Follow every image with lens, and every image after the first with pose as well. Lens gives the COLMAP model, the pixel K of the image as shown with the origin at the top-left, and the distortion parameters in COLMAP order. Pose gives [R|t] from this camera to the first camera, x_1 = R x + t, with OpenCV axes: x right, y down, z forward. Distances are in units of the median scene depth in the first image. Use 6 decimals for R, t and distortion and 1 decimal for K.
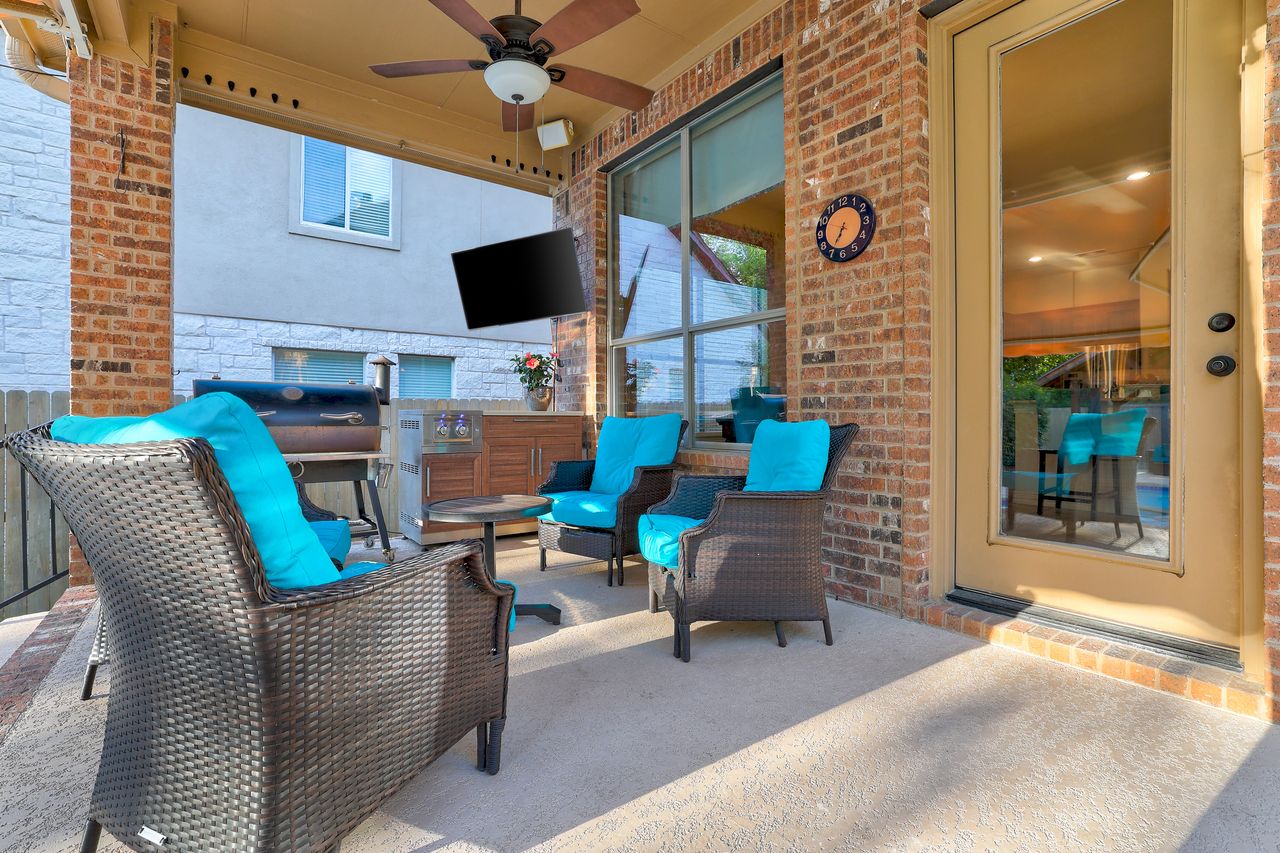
lens RADIAL K [[599.6, 0, 622.1], [0, 599.6, 412.9], [0, 0, 1]] dist [-0.045850, 0.020582]
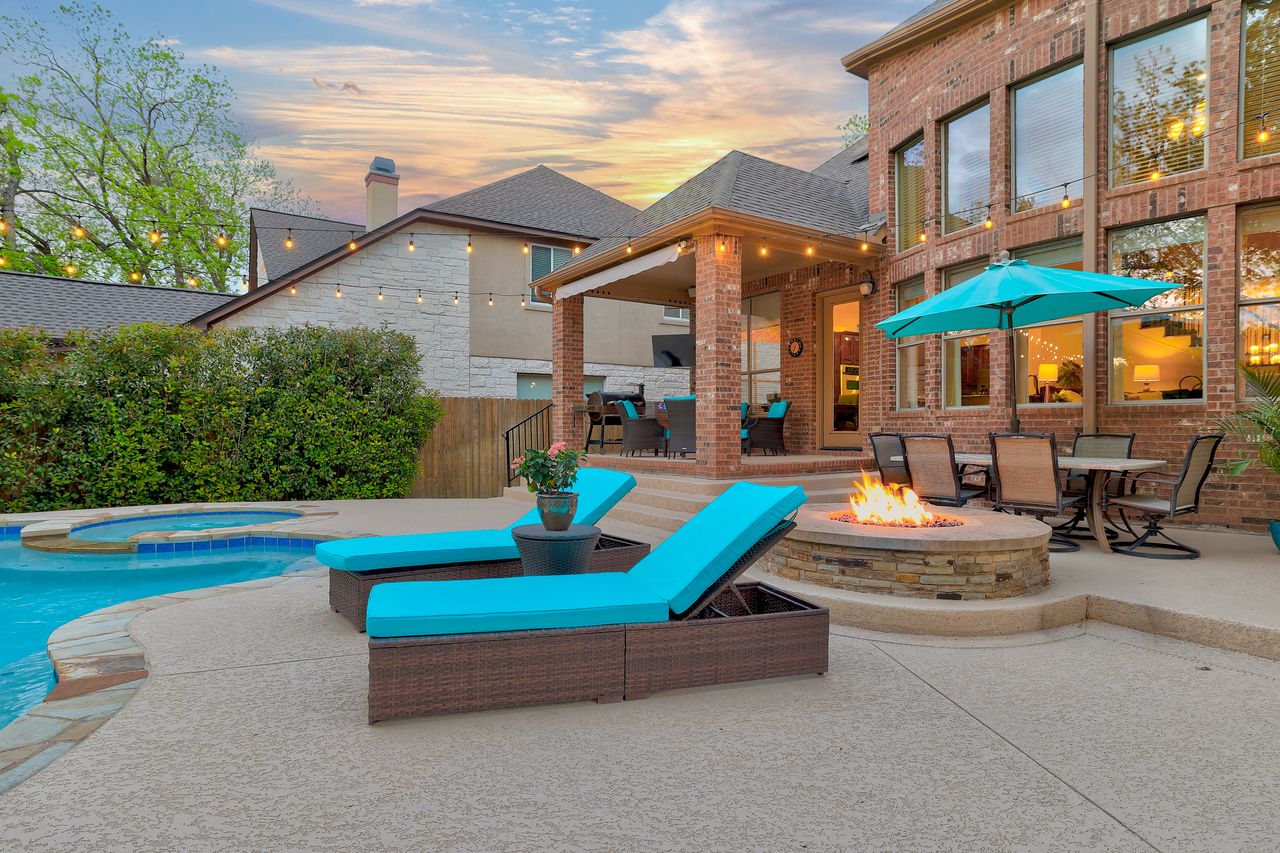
lens RADIAL K [[680.9, 0, 640.0], [0, 680.9, 426.5], [0, 0, 1]] dist [-0.001457, 0.000046]
pose [[0.998601, -0.003938, -0.052736, -0.334204], [0.004057, 0.999989, 0.002155, 0.143753], [0.052727, -0.002366, 0.998606, -3.077572]]
